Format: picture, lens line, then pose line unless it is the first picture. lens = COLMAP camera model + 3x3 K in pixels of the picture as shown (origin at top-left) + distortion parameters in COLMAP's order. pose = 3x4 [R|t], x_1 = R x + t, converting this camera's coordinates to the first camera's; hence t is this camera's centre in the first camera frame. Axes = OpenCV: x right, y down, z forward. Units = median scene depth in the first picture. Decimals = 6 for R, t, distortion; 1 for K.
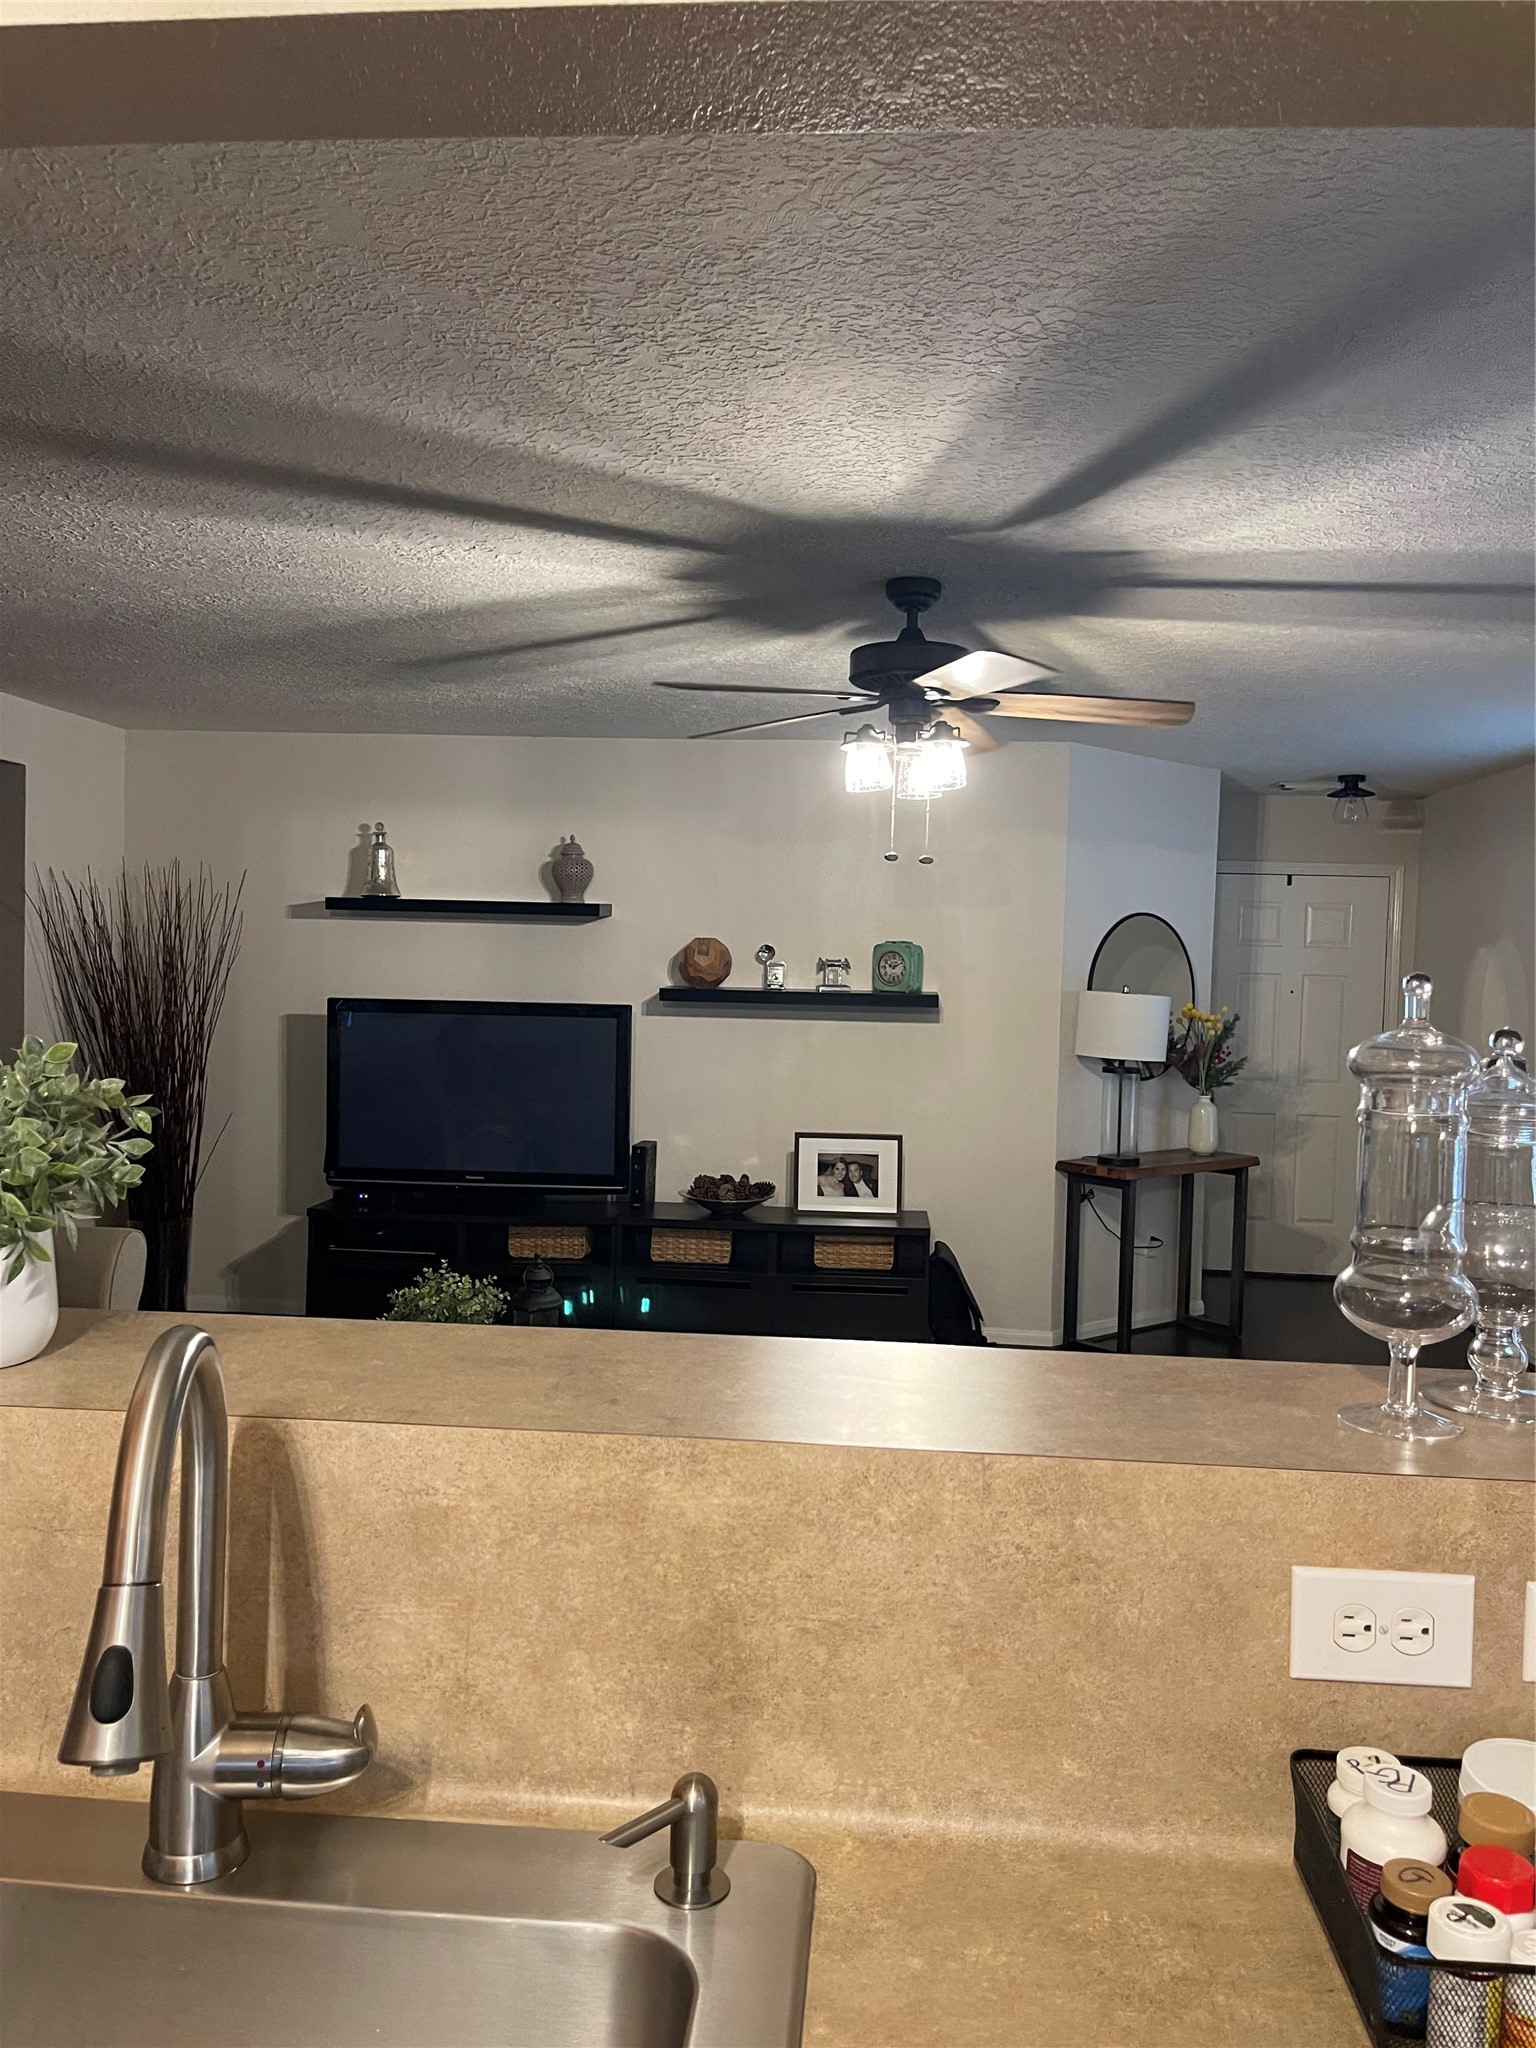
lens RADIAL K [[1563.8, 0, 768.0], [0, 1563.8, 1024.0], [0, 0, 1]] dist [0.052055, -0.069428]
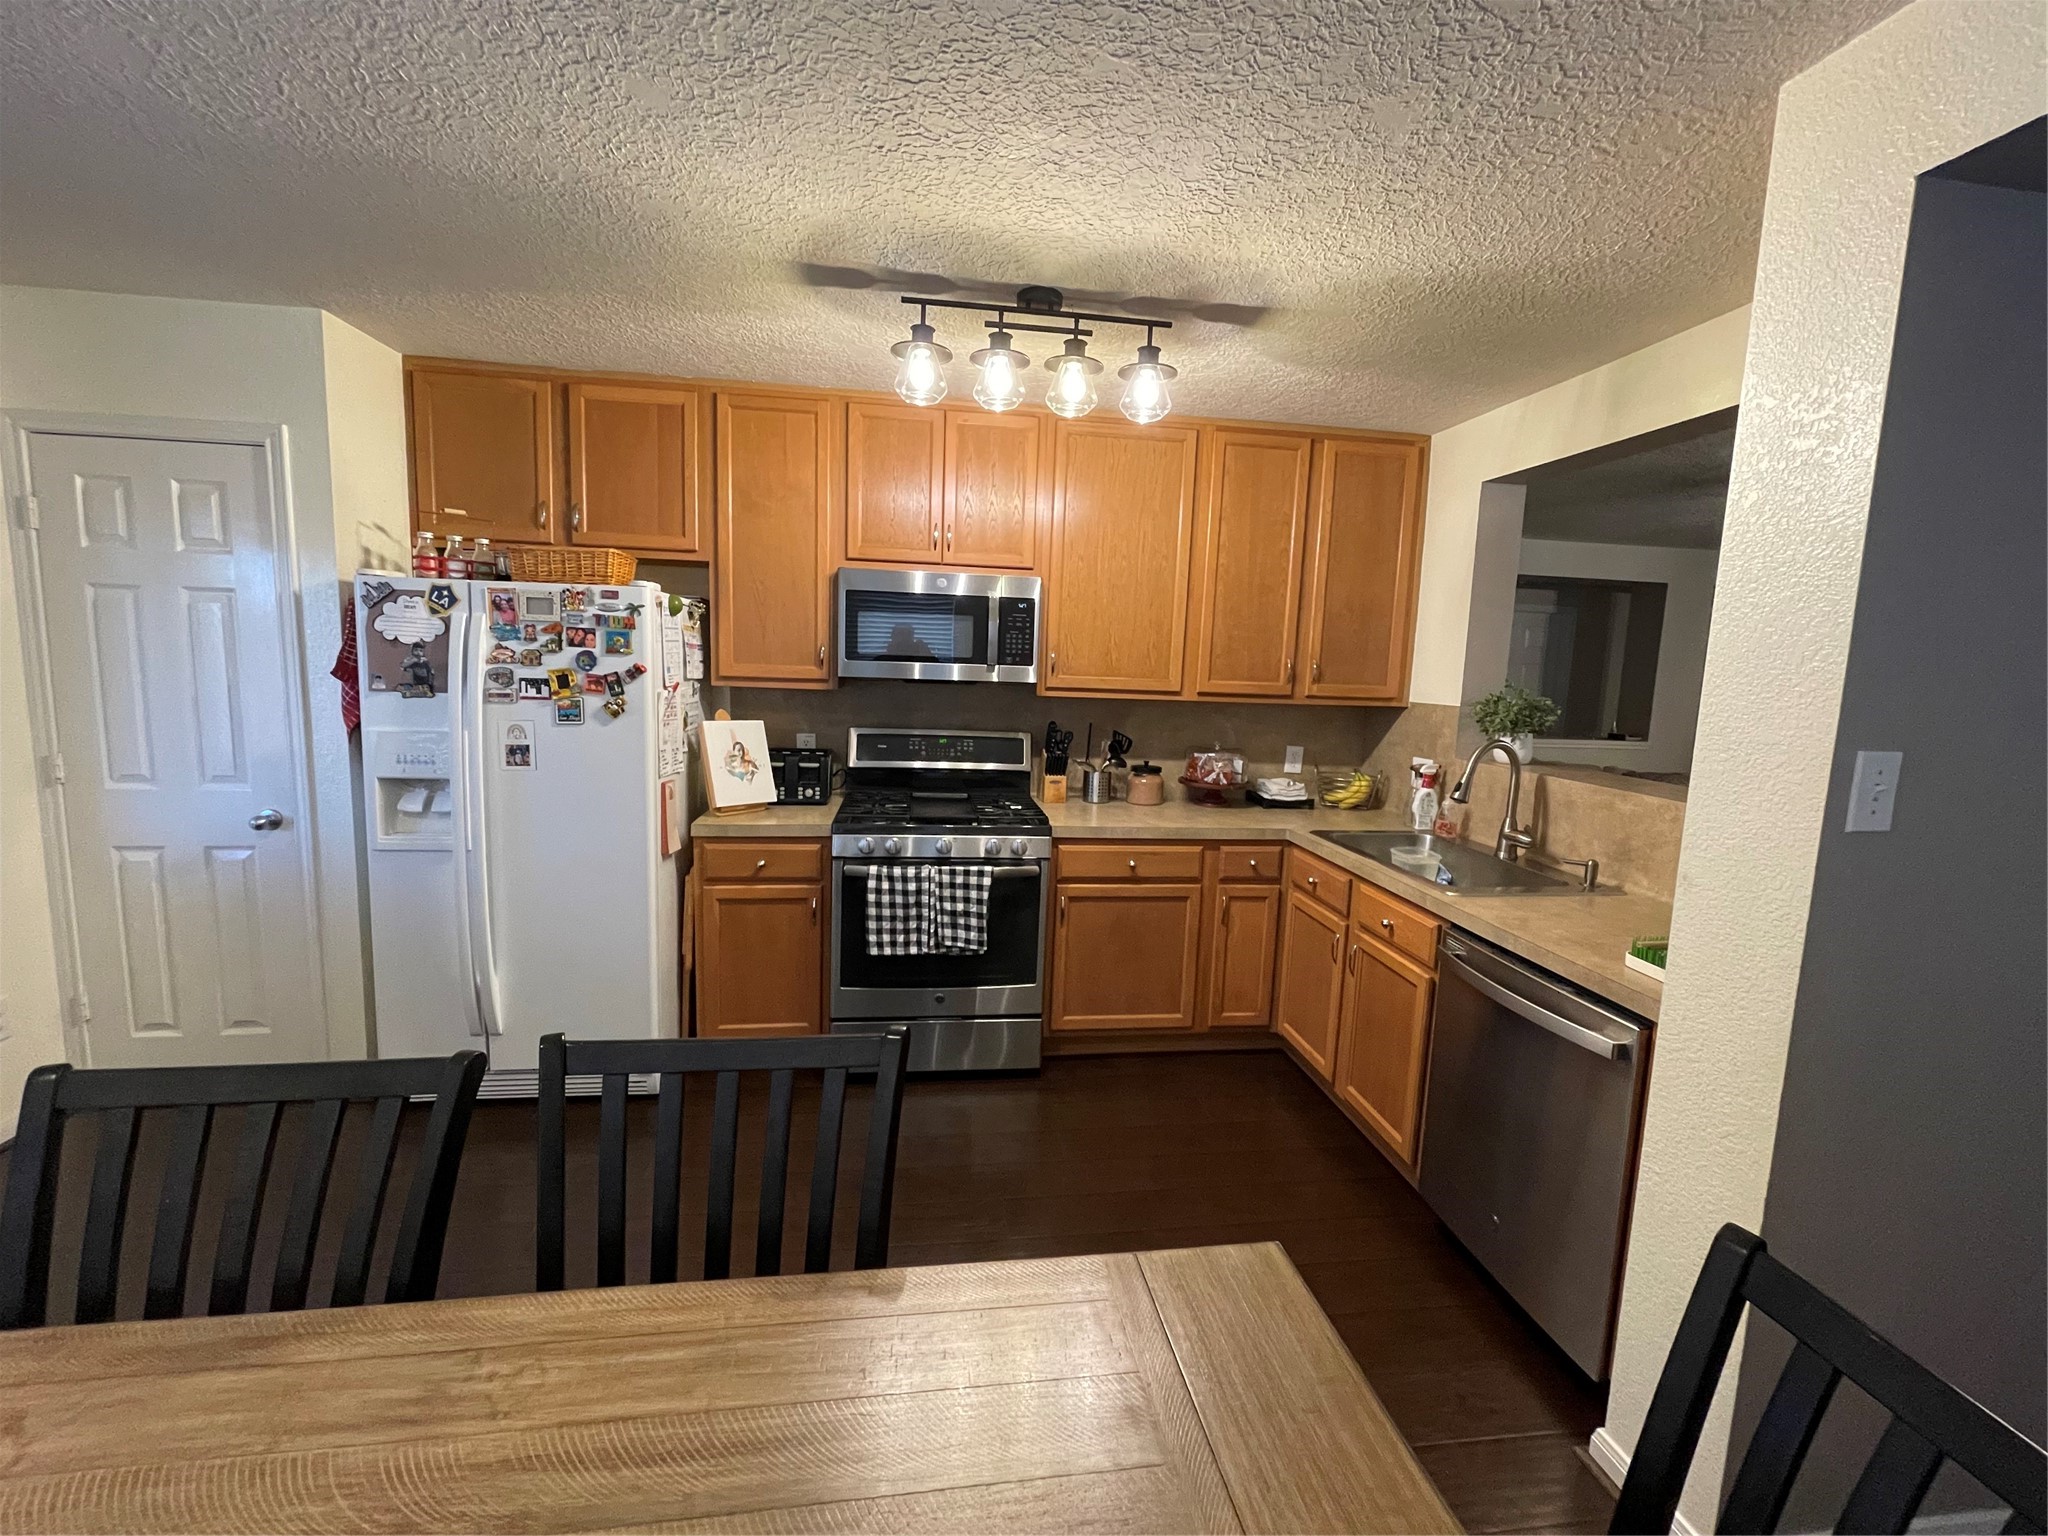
lens RADIAL K [[830.6, 0, 1018.3], [0, 830.6, 757.3], [0, 0, 1]] dist [0.001757, 0.000011]
pose [[0.207760, 0.103034, -0.972738, 1.457648], [-0.068362, 0.993535, 0.090636, 0.081867], [0.975788, 0.047668, 0.213460, -0.828573]]
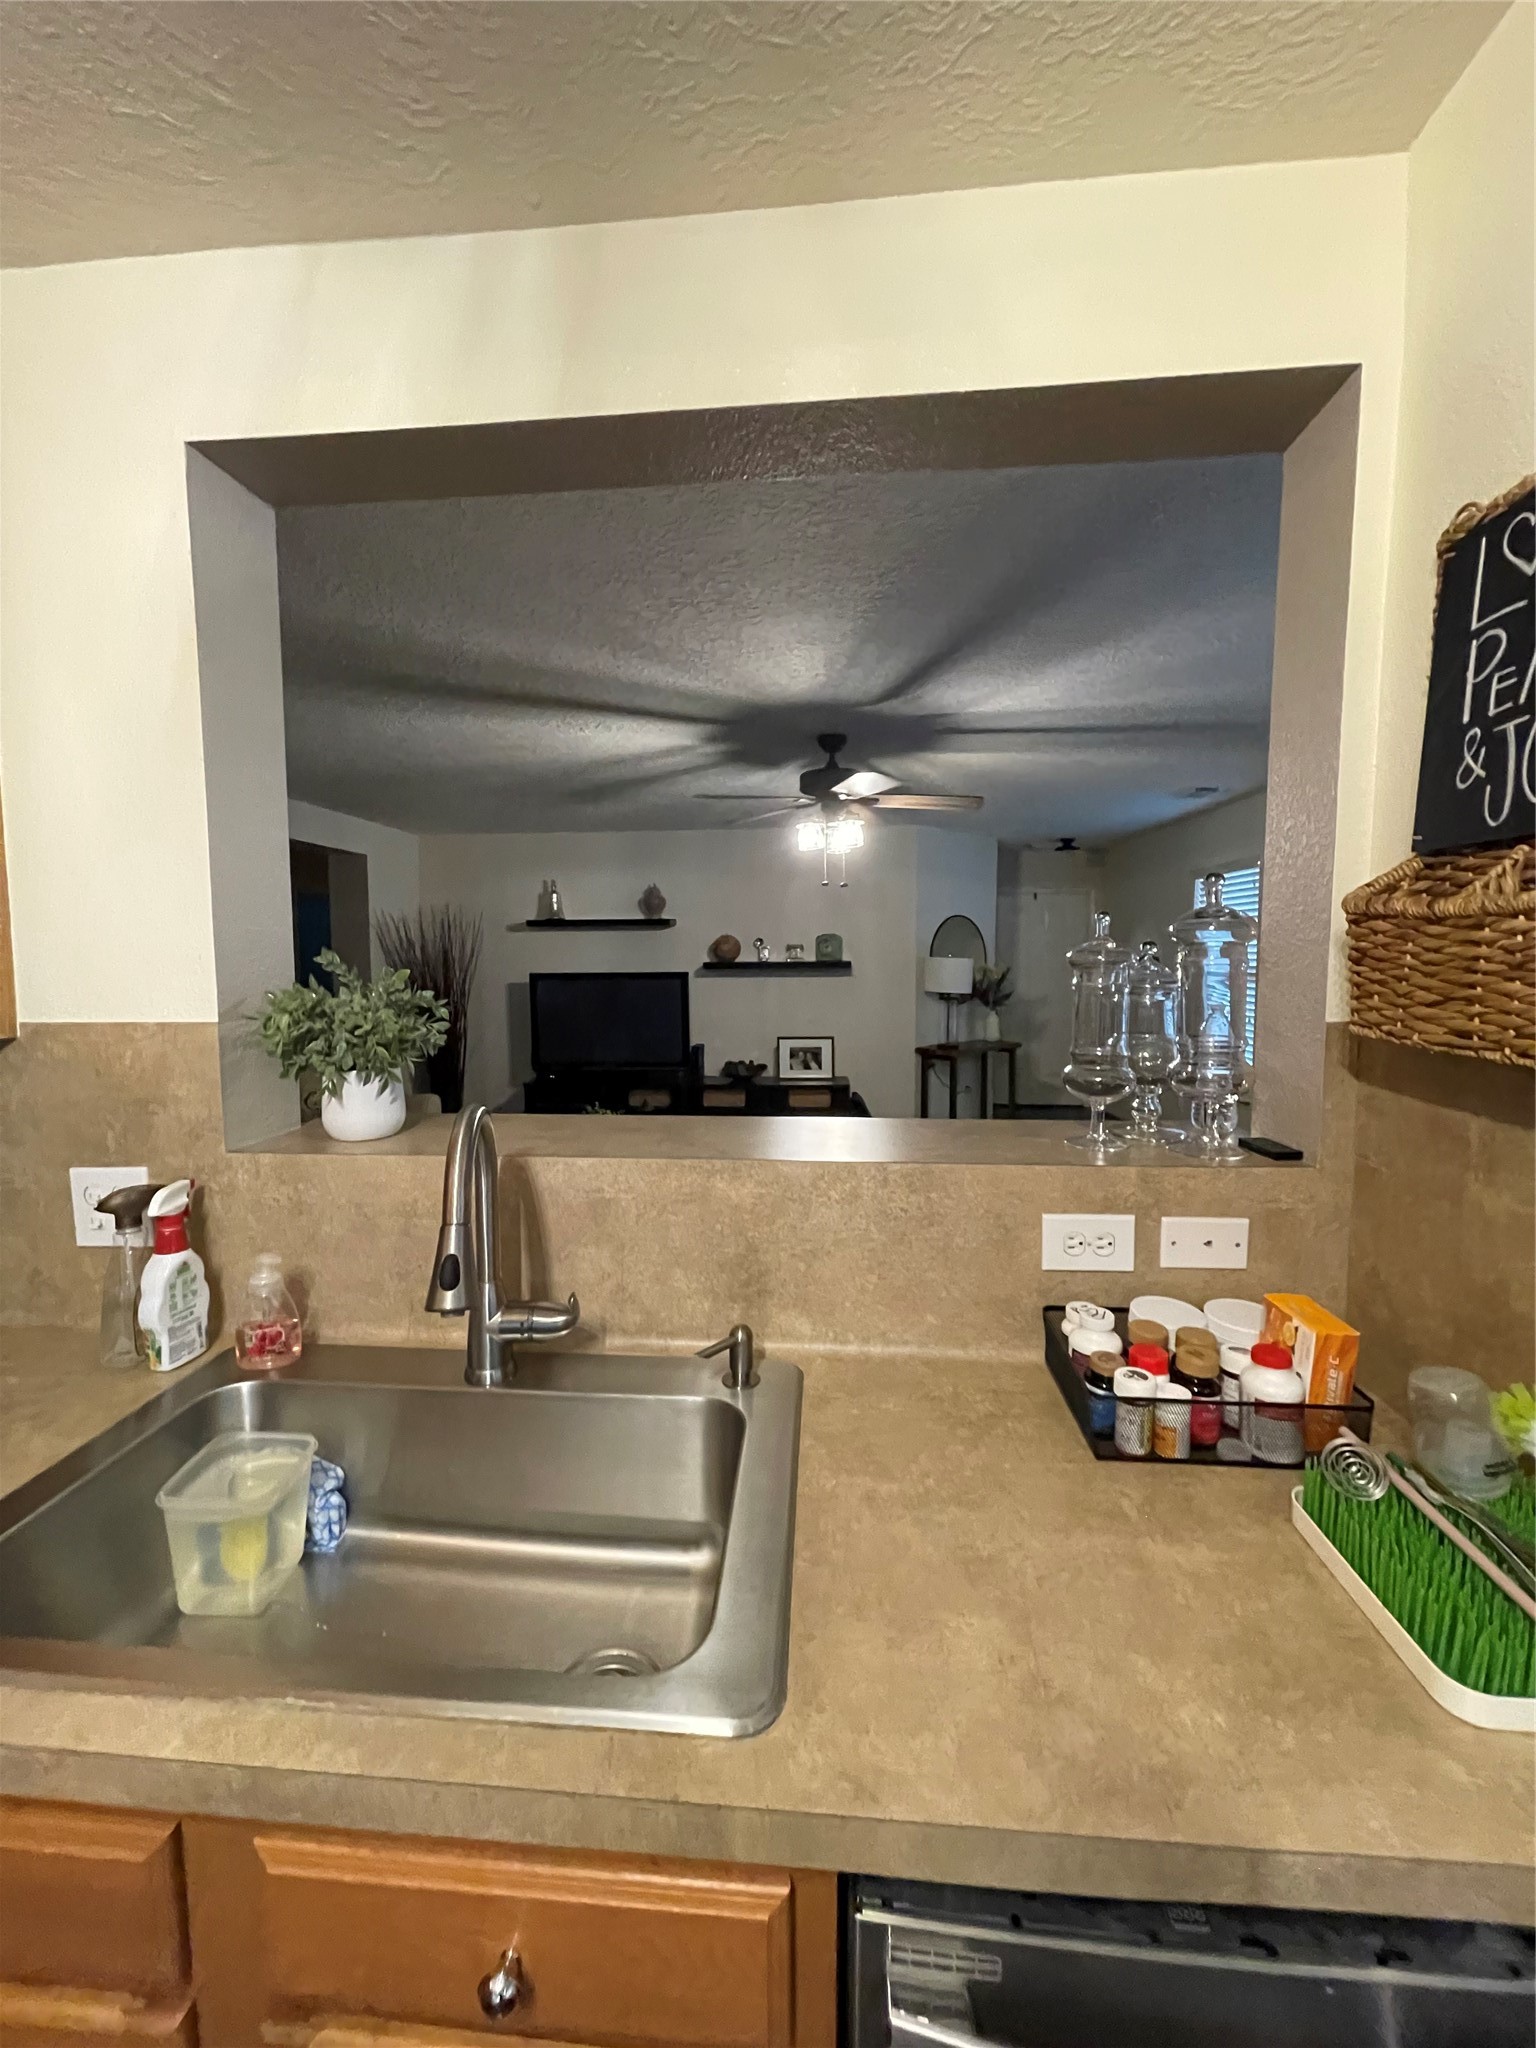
lens RADIAL K [[830.6, 0, 753.4], [0, 830.6, 1021.4], [0, 0, 1]] dist [0.001757, 0.000011]
pose [[0.999517, -0.029827, -0.008773, -0.008129], [0.030146, 0.998789, 0.038876, 0.046313], [0.007603, -0.039121, 0.999206, -0.021065]]
